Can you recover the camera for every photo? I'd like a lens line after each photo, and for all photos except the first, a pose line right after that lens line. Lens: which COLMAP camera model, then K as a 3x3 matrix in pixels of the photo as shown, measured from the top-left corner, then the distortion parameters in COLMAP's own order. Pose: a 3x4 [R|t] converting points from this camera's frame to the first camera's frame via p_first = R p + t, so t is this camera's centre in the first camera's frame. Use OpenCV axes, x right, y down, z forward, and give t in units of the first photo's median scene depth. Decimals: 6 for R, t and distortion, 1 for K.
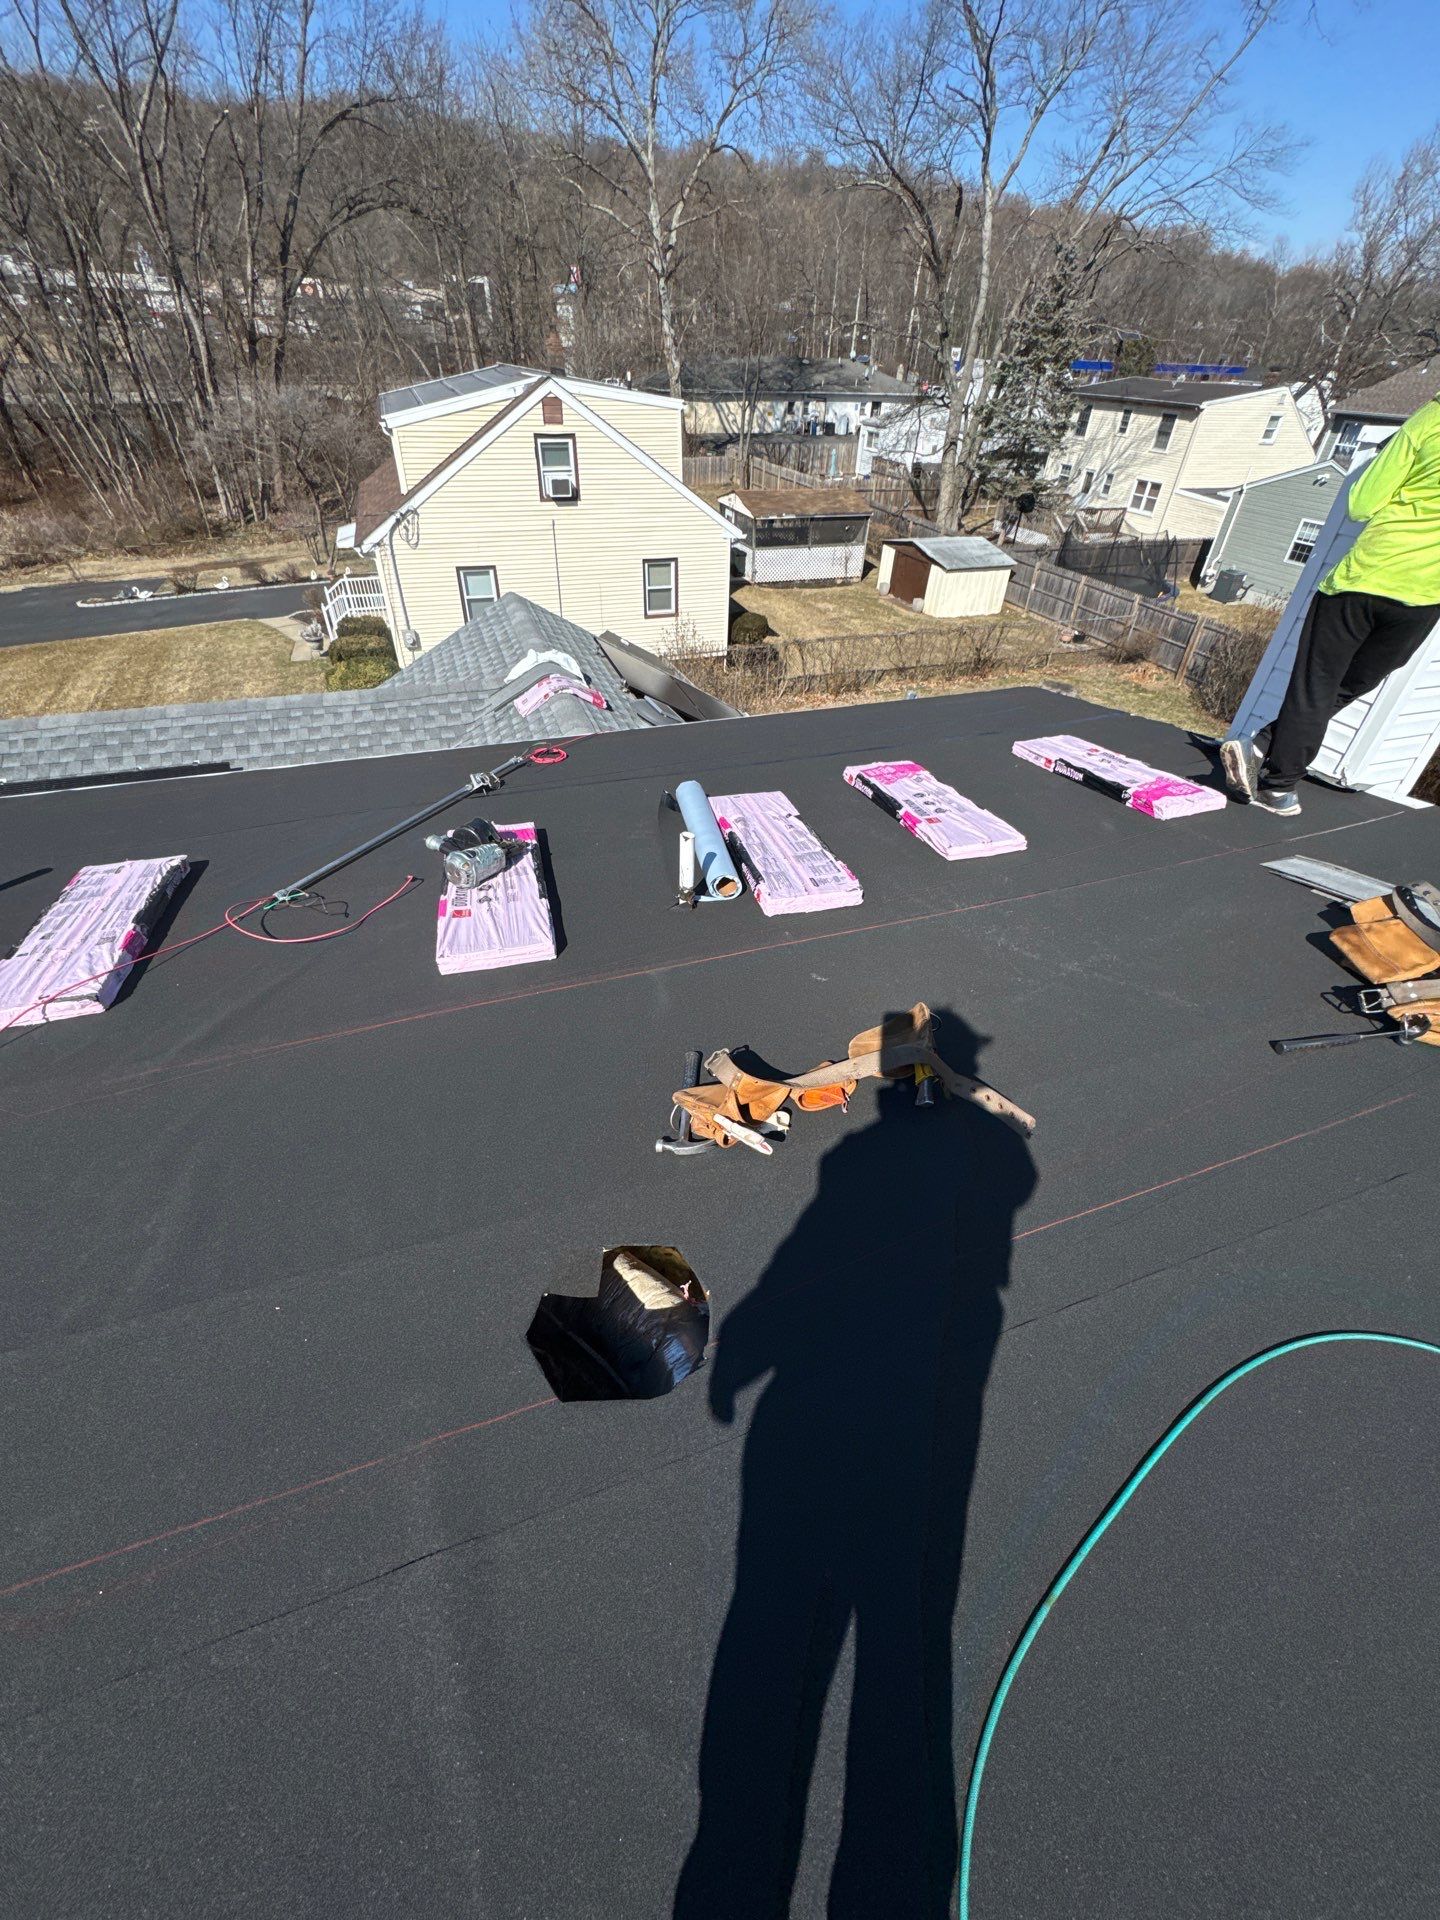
lens RADIAL K [[766.2, 0, 721.6], [0, 766.2, 962.8], [0, 0, 1]] dist [-0.003400, -0.000439]
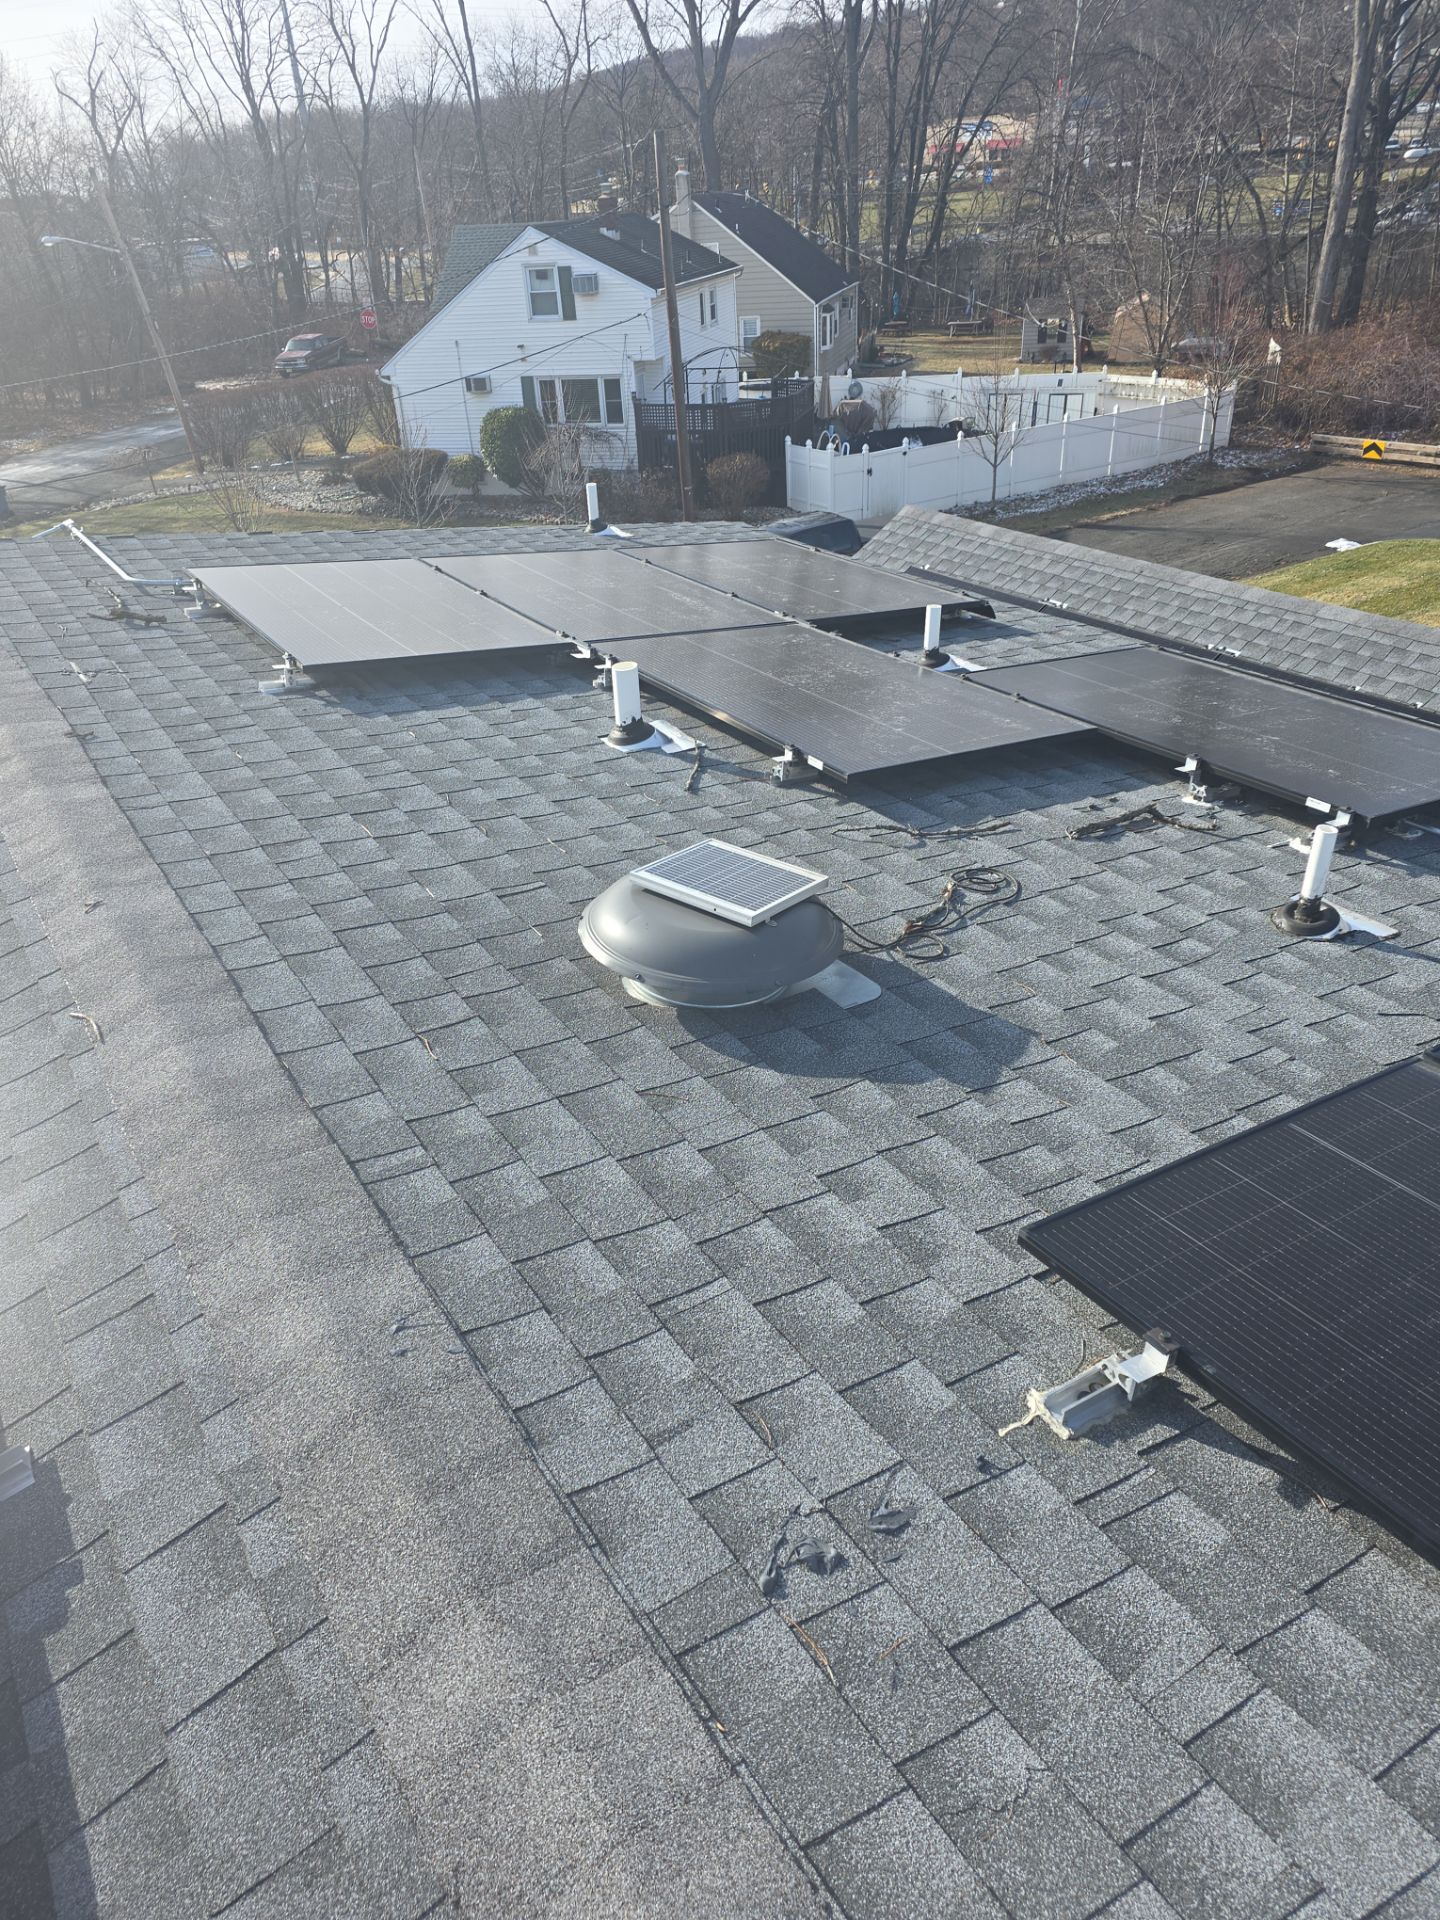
lens RADIAL K [[1289.5, 0, 707.8], [0, 1289.5, 966.0], [0, 0, 1]] dist [0.063510, -0.050601]
pose [[0.224049, 0.466446, -0.855705, 0.116384], [-0.562536, 0.778888, 0.277284, -0.009155], [0.795836, 0.419240, 0.436902, 0.000231]]
